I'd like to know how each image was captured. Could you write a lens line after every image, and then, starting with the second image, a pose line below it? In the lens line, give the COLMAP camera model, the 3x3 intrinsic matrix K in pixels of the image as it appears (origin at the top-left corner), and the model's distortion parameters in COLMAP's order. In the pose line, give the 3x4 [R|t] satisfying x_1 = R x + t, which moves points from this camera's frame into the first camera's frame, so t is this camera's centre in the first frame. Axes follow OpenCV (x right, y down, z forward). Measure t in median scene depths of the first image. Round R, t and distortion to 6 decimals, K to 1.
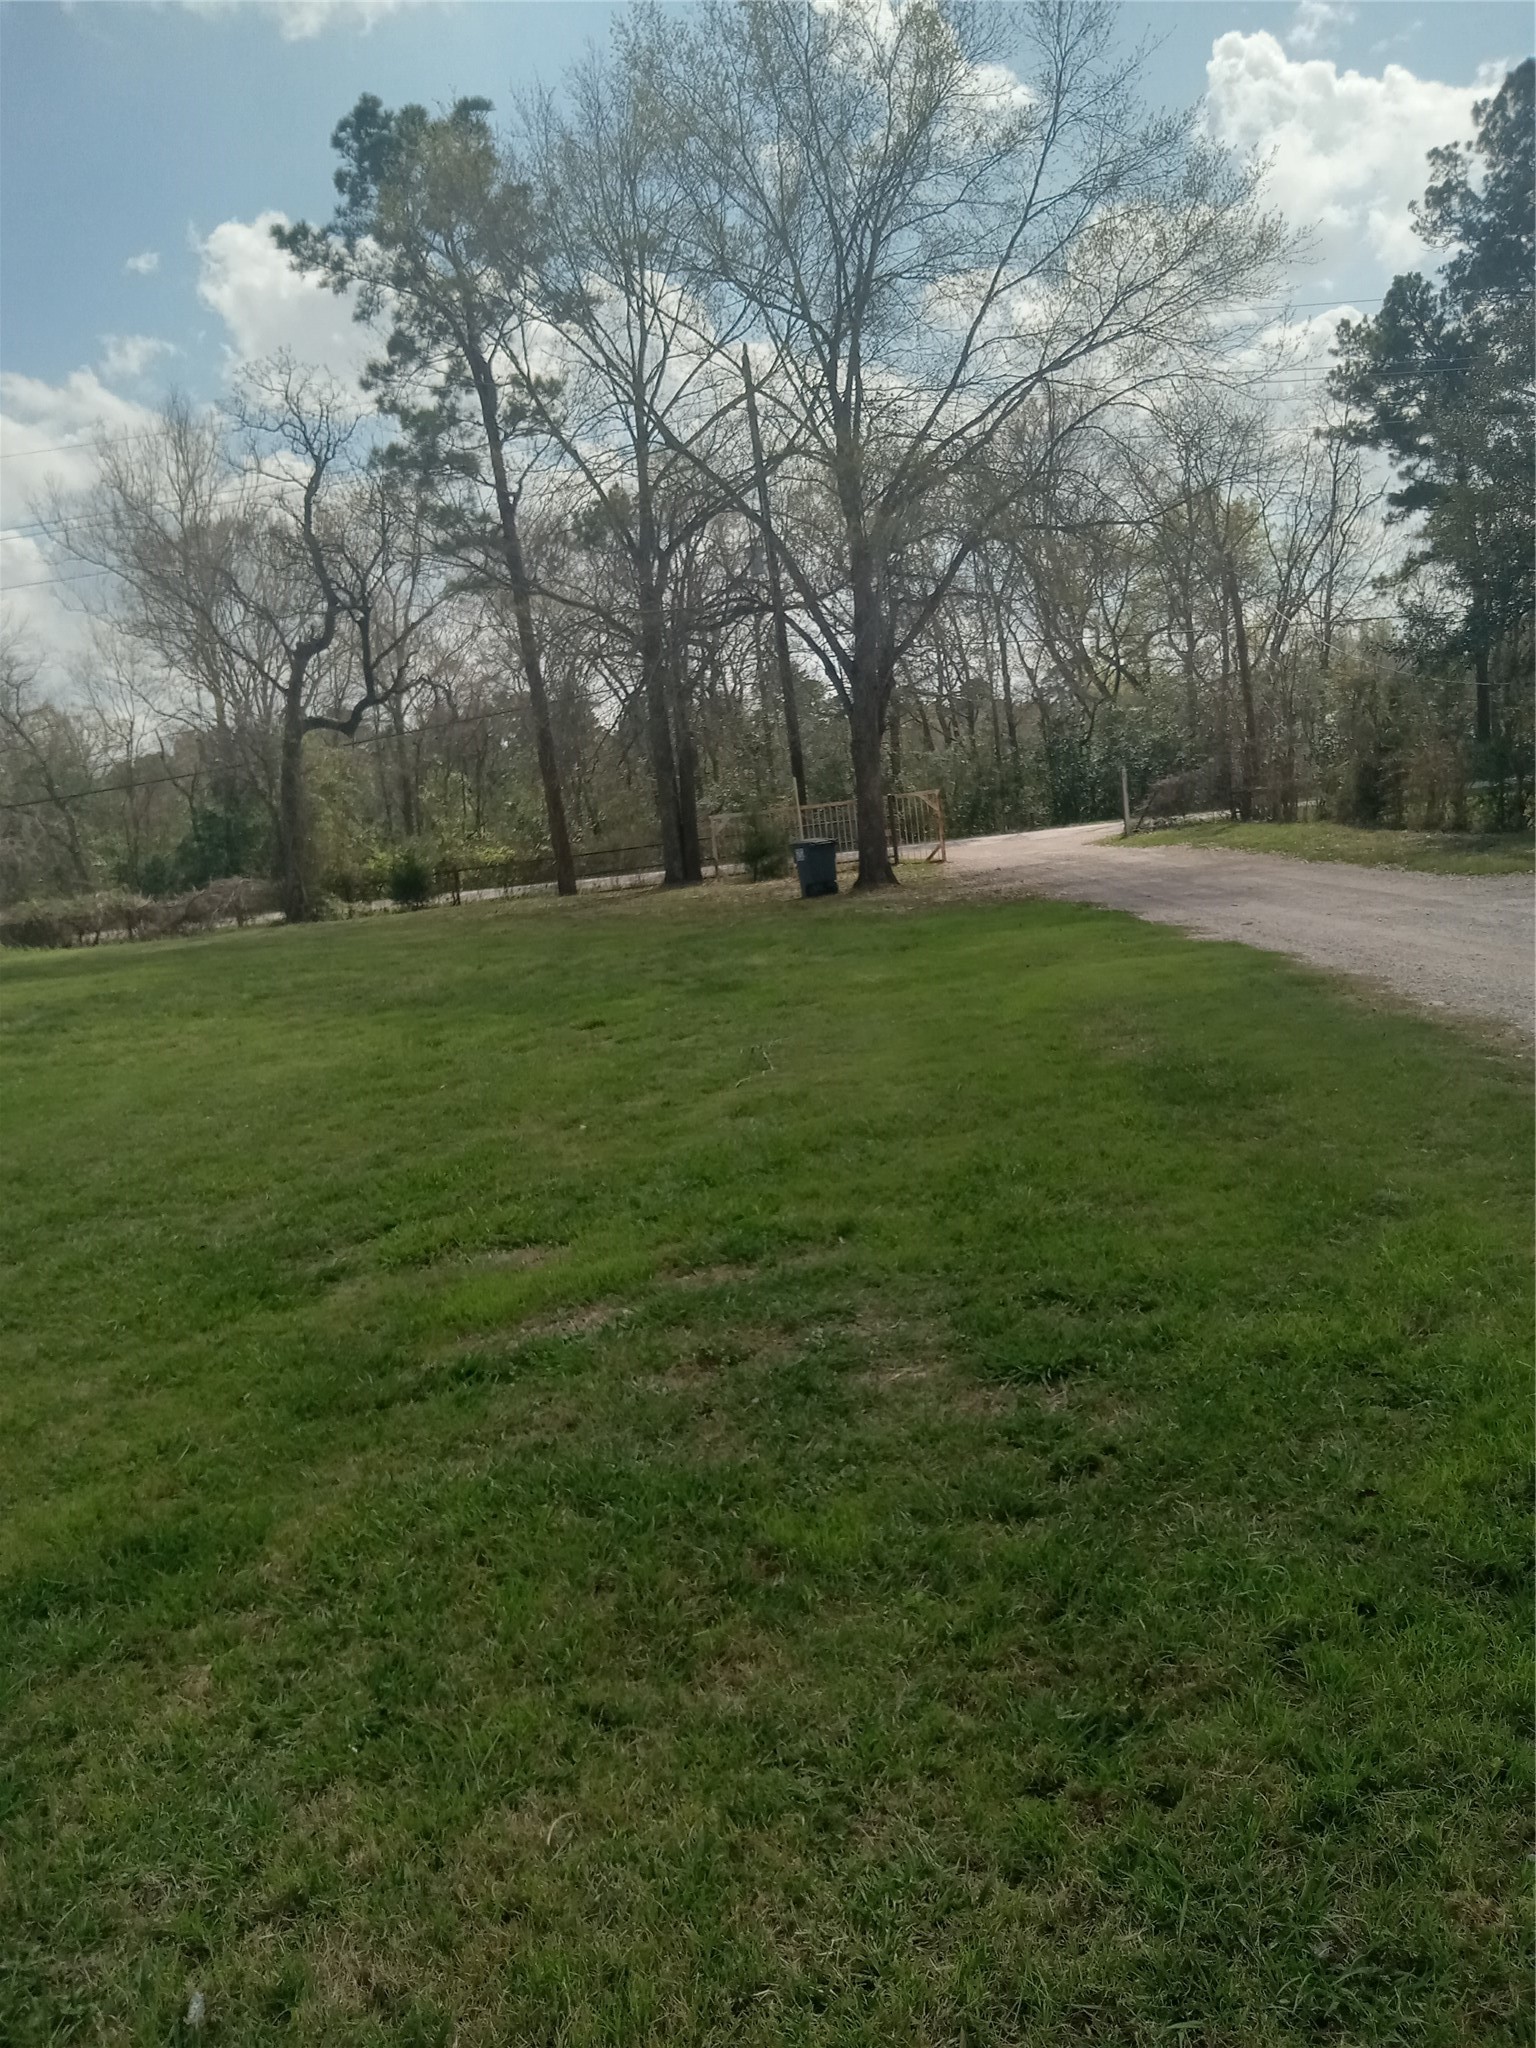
lens RADIAL K [[1687.5, 0, 768.0], [0, 1687.5, 1024.0], [0, 0, 1]] dist [0.024197, -0.002743]
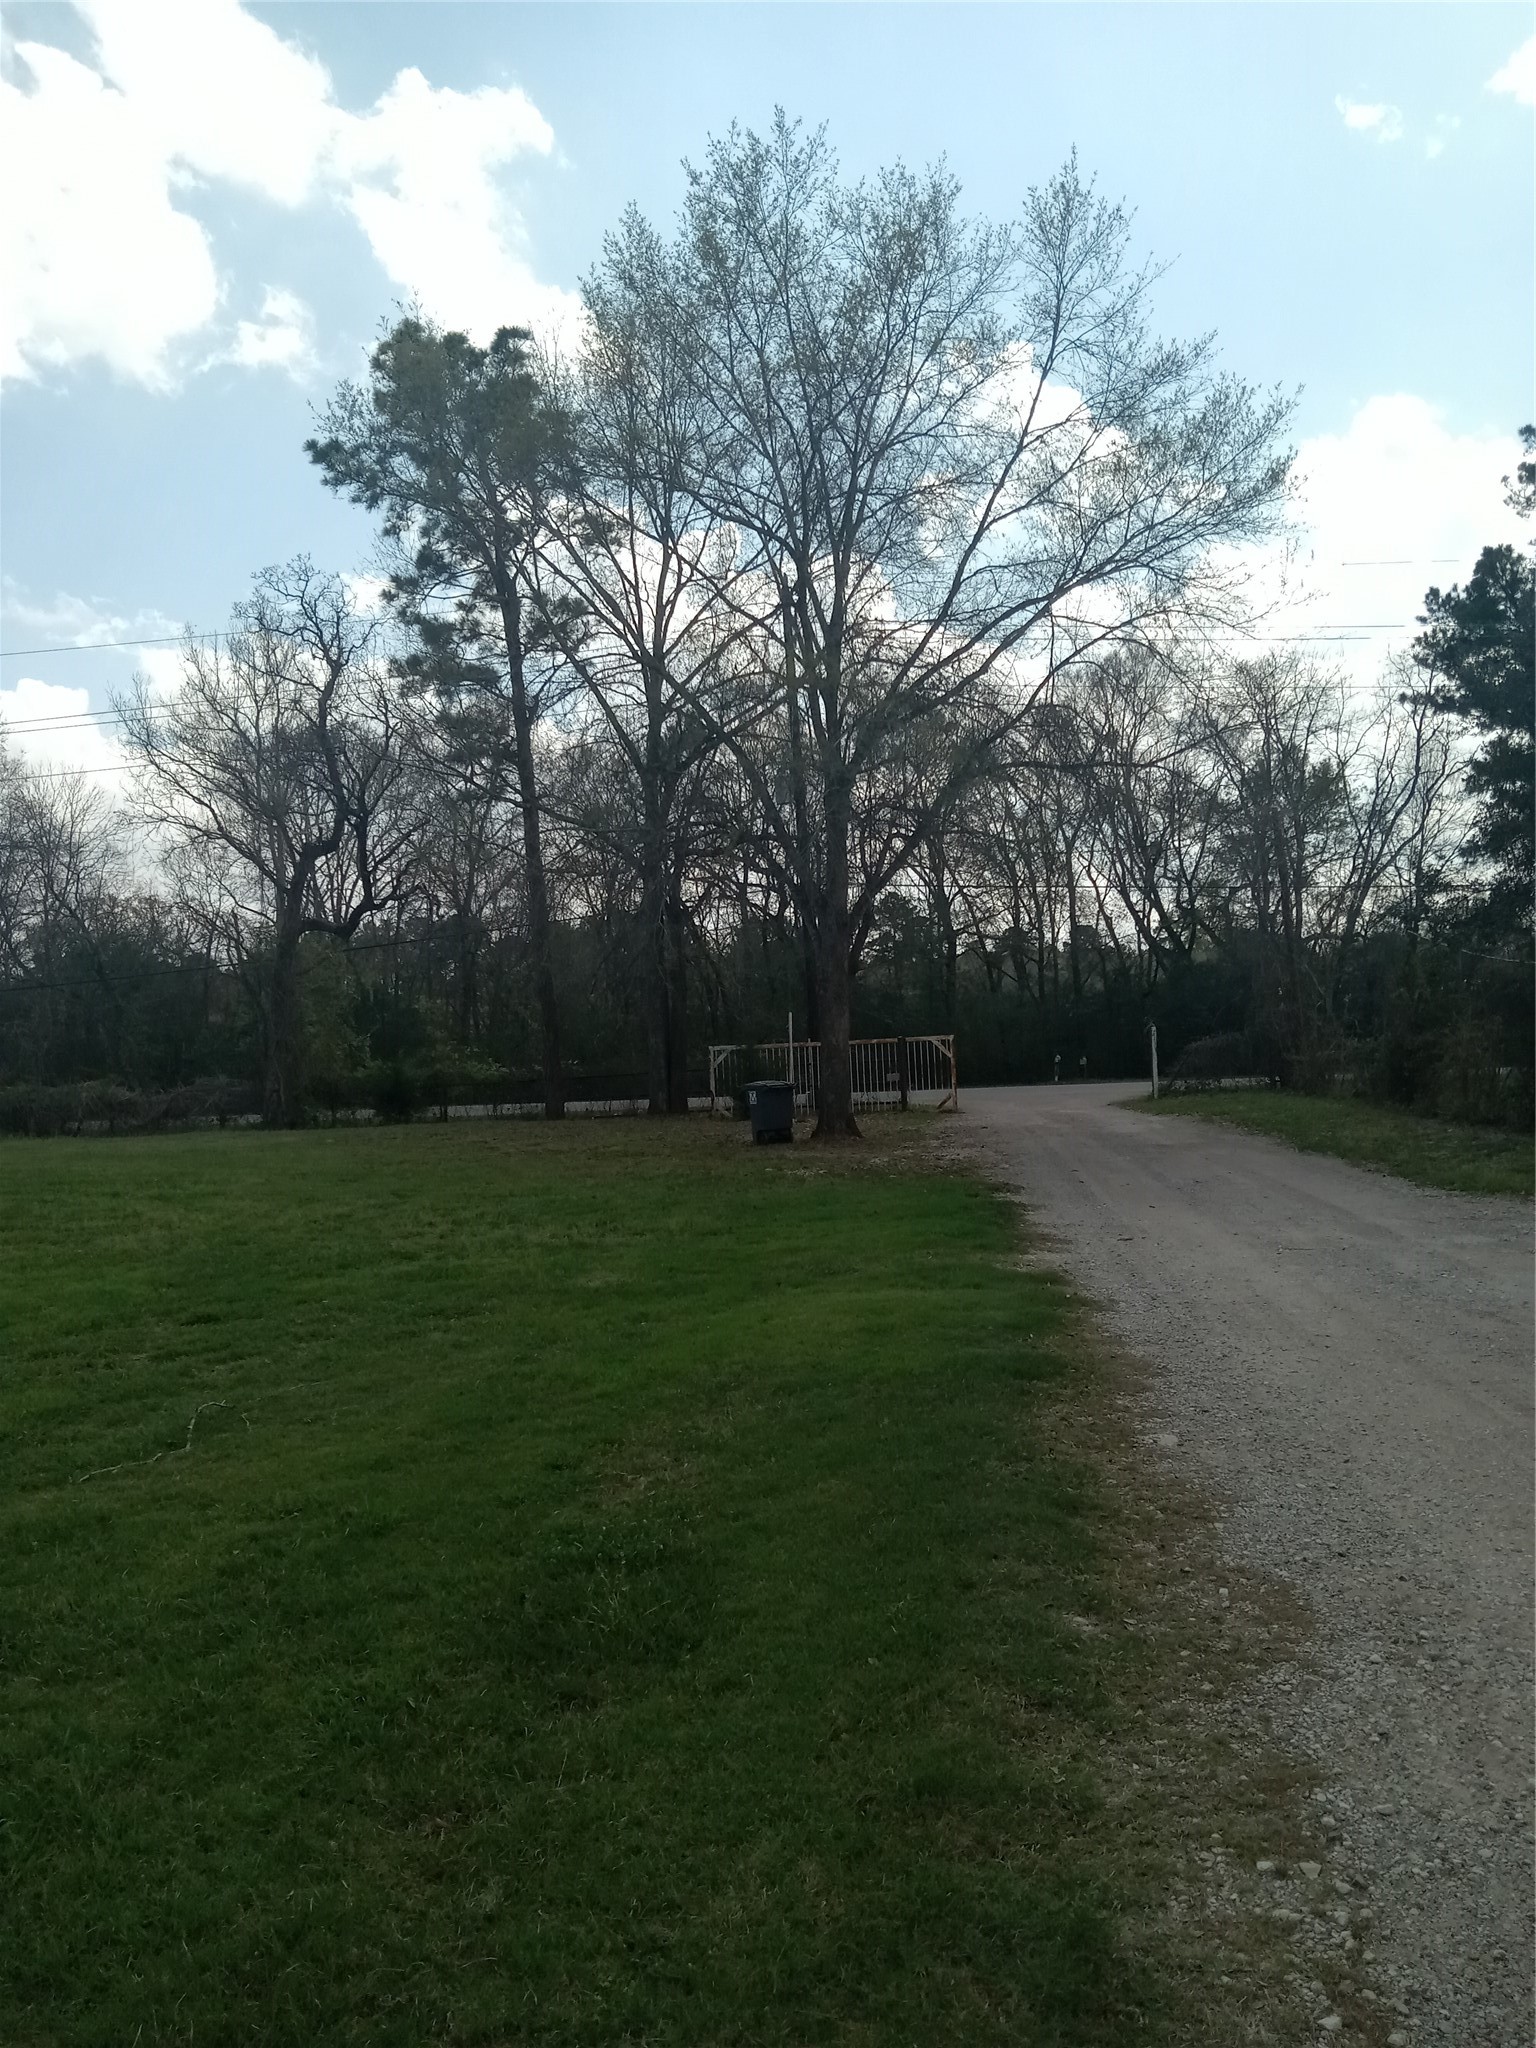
lens RADIAL K [[1594.8, 0, 799.9], [0, 1594.8, 1045.5], [0, 0, 1]] dist [0.005688, 0.005351]
pose [[0.993797, 0.067989, -0.088009, 0.096784], [-0.077626, 0.990766, -0.111161, -0.027841], [0.079639, 0.117303, 0.989898, 0.113631]]
